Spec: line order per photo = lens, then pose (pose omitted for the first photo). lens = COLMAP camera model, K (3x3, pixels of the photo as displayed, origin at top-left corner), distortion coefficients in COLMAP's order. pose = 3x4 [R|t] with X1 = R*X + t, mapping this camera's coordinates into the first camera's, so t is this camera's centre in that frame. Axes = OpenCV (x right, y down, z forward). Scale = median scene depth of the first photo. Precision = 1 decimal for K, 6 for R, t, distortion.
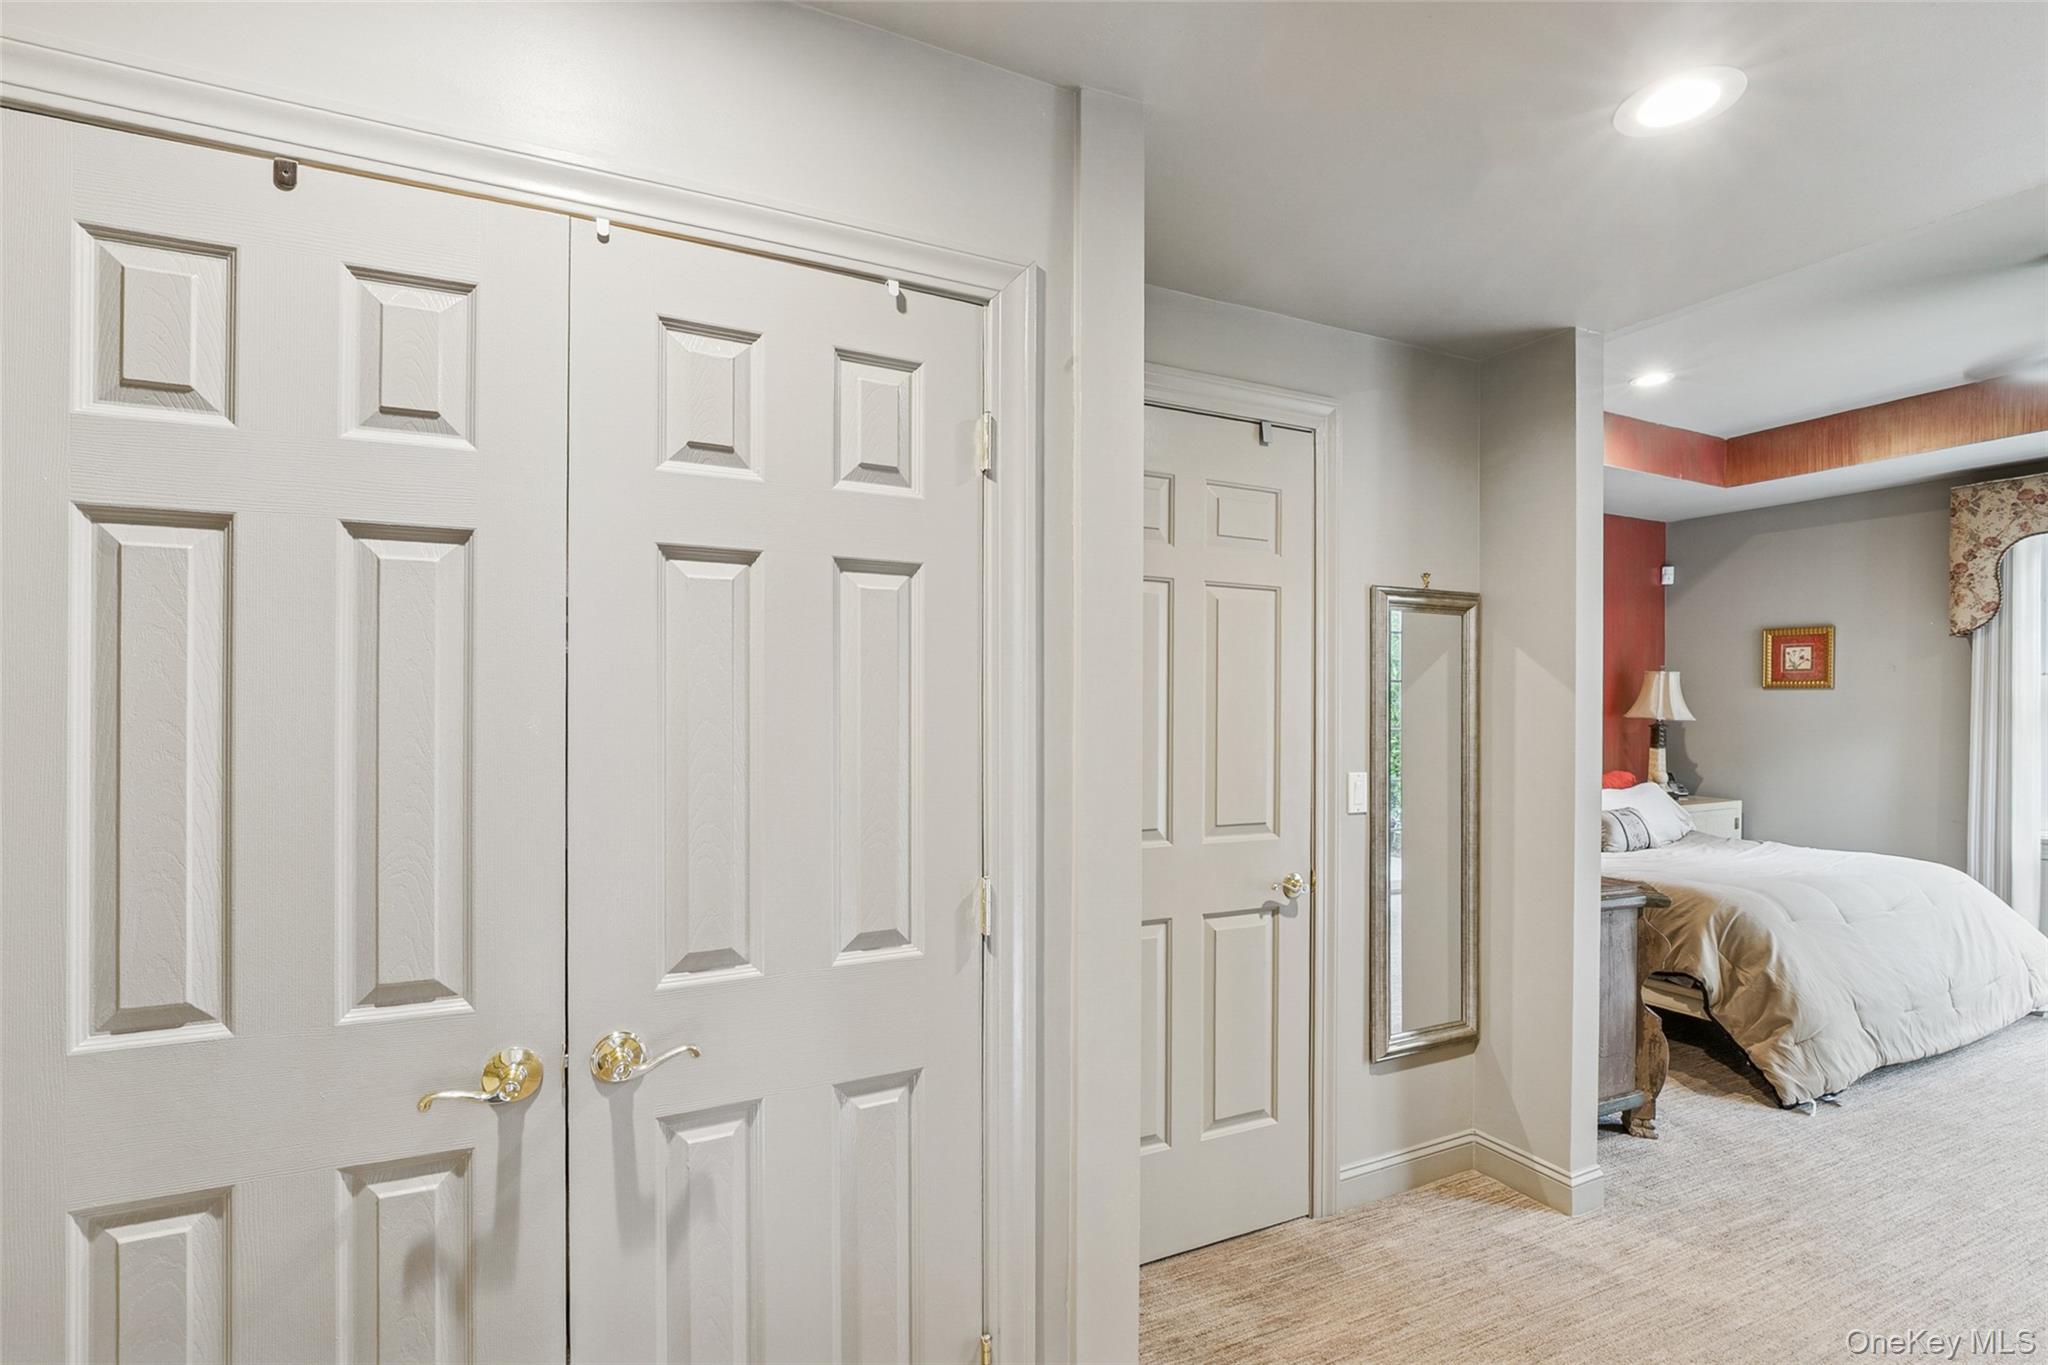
lens RADIAL K [[949.2, 0, 1034.9], [0, 949.2, 706.8], [0, 0, 1]] dist [-0.014388, 0.004668]
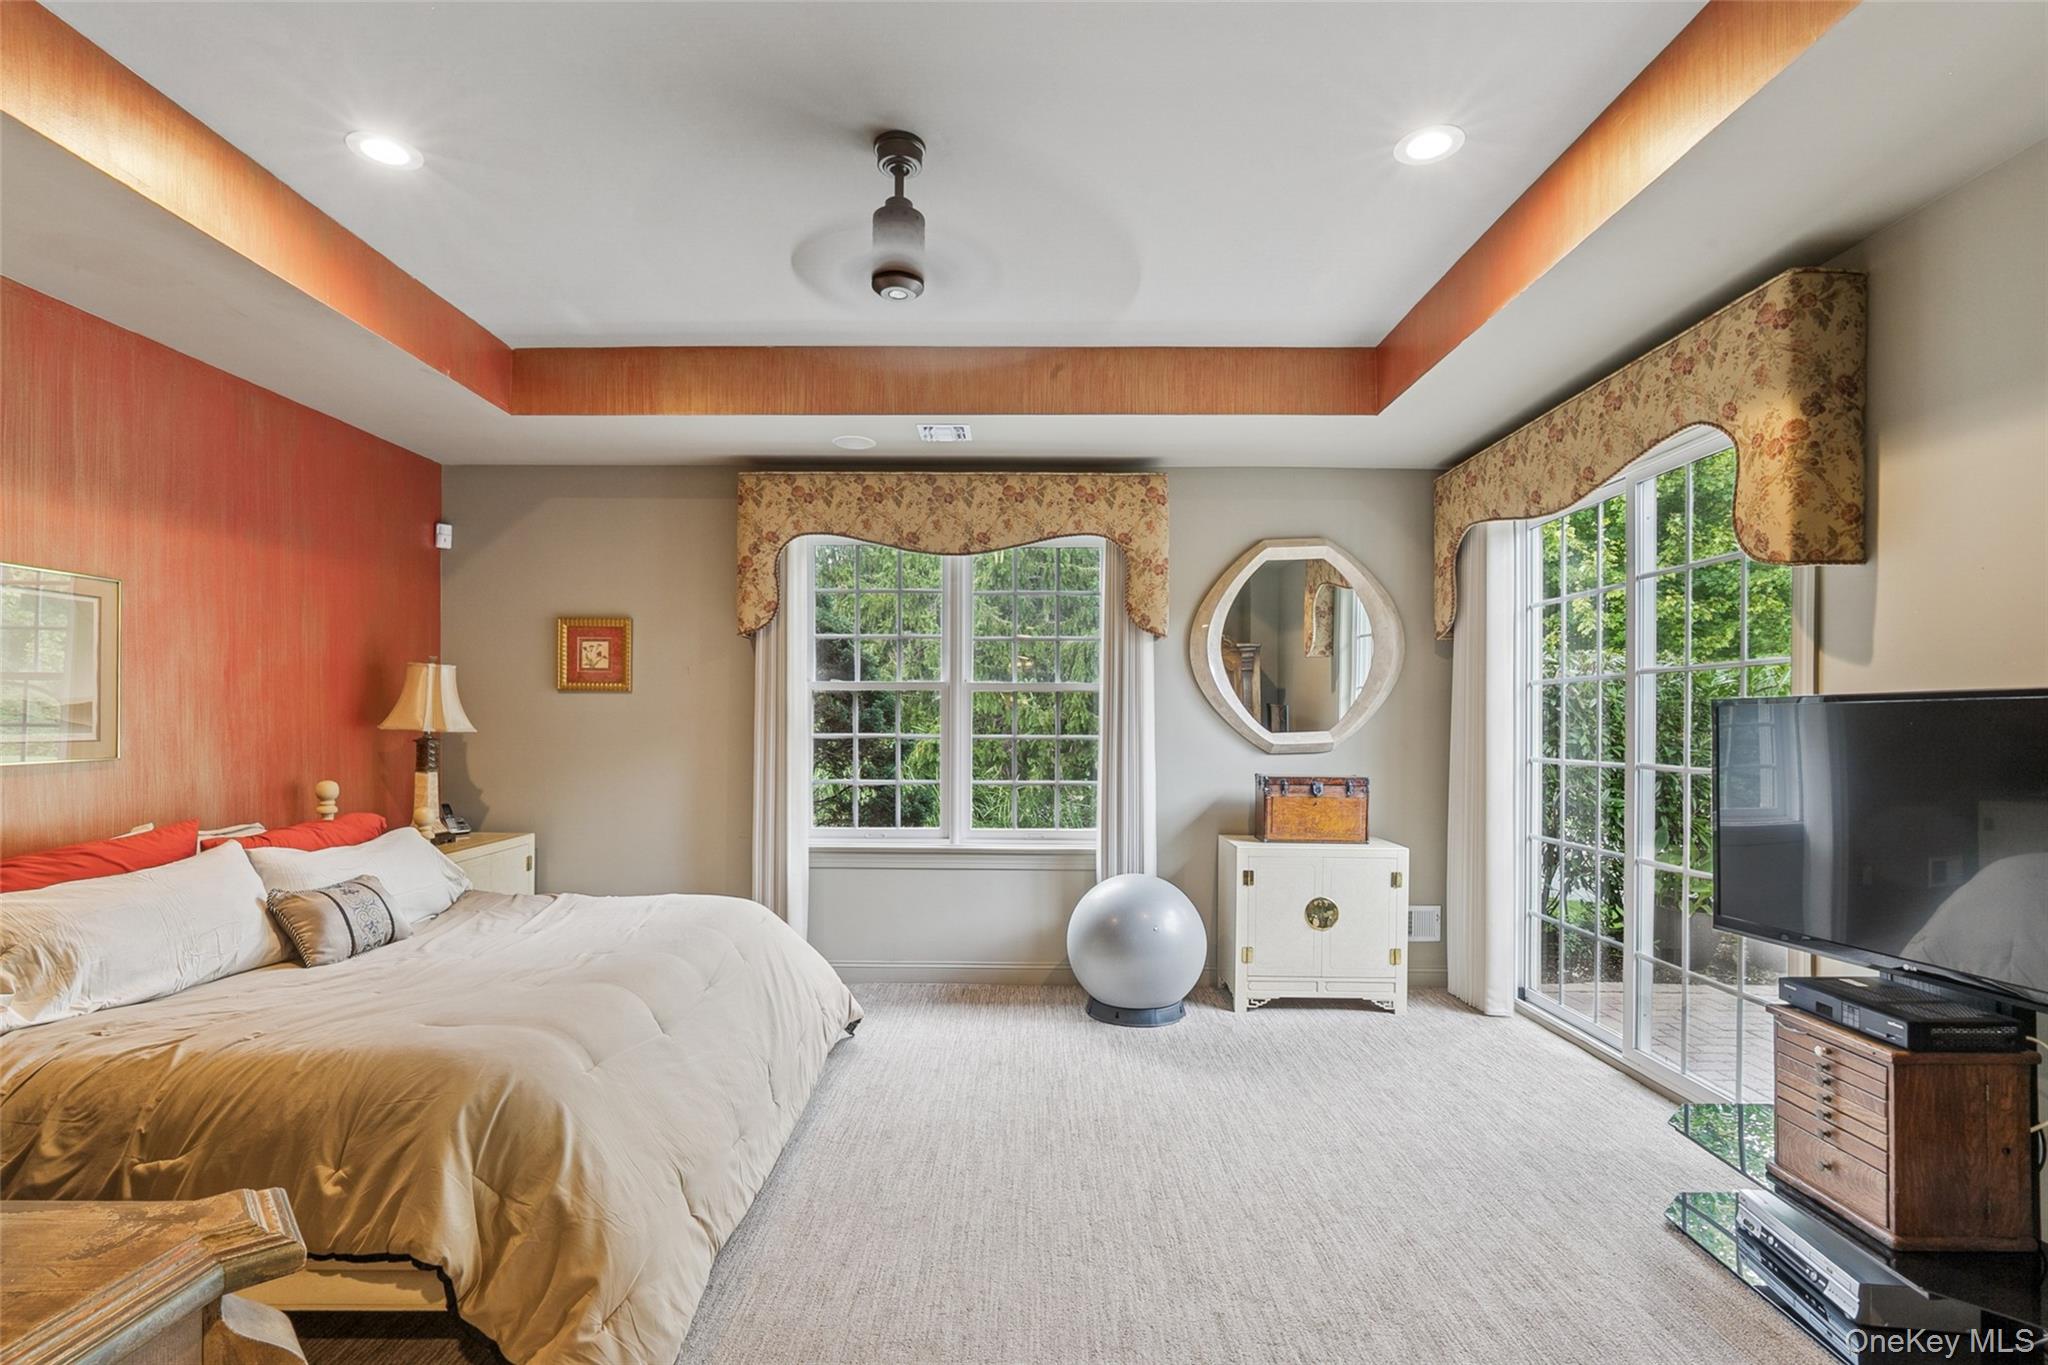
lens RADIAL K [[949.2, 0, 1011.8], [0, 949.2, 718.7], [0, 0, 1]] dist [-0.014388, 0.004668]
pose [[0.454381, -0.002668, 0.890803, 0.279284], [0.003075, 0.999994, 0.001427, 0.004895], [-0.890802, 0.002091, 0.454387, 0.351047]]
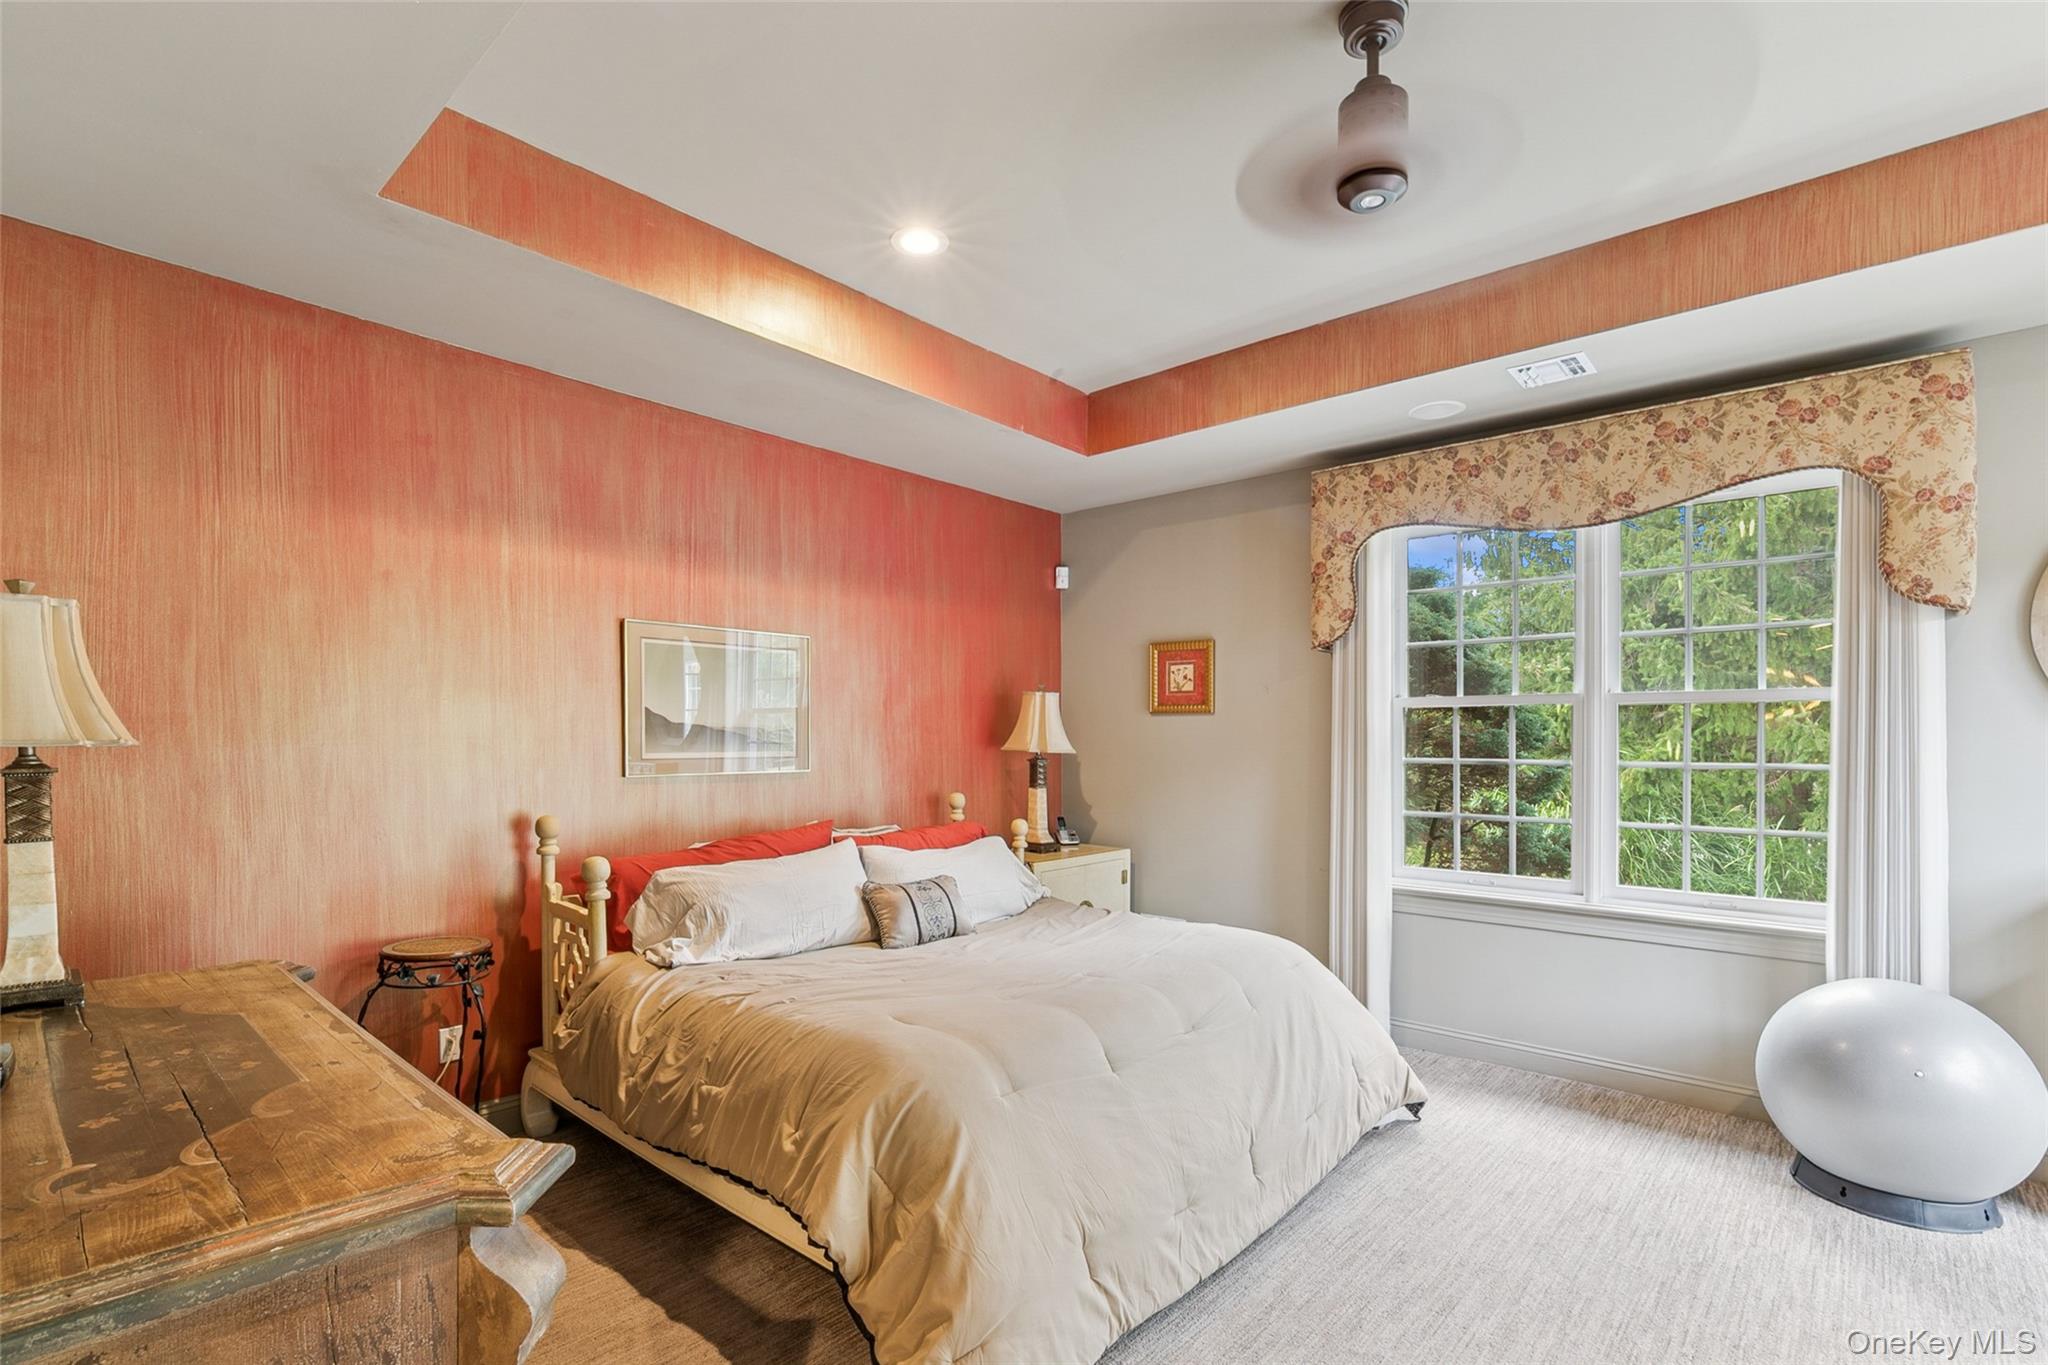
lens RADIAL K [[949.2, 0, 1010.2], [0, 949.2, 742.2], [0, 0, 1]] dist [-0.014388, 0.004668]
pose [[0.928564, -0.003119, 0.371159, 0.417235], [0.003440, 0.999994, -0.000203, 0.006175], [-0.371157, 0.001465, 0.928569, 0.321511]]
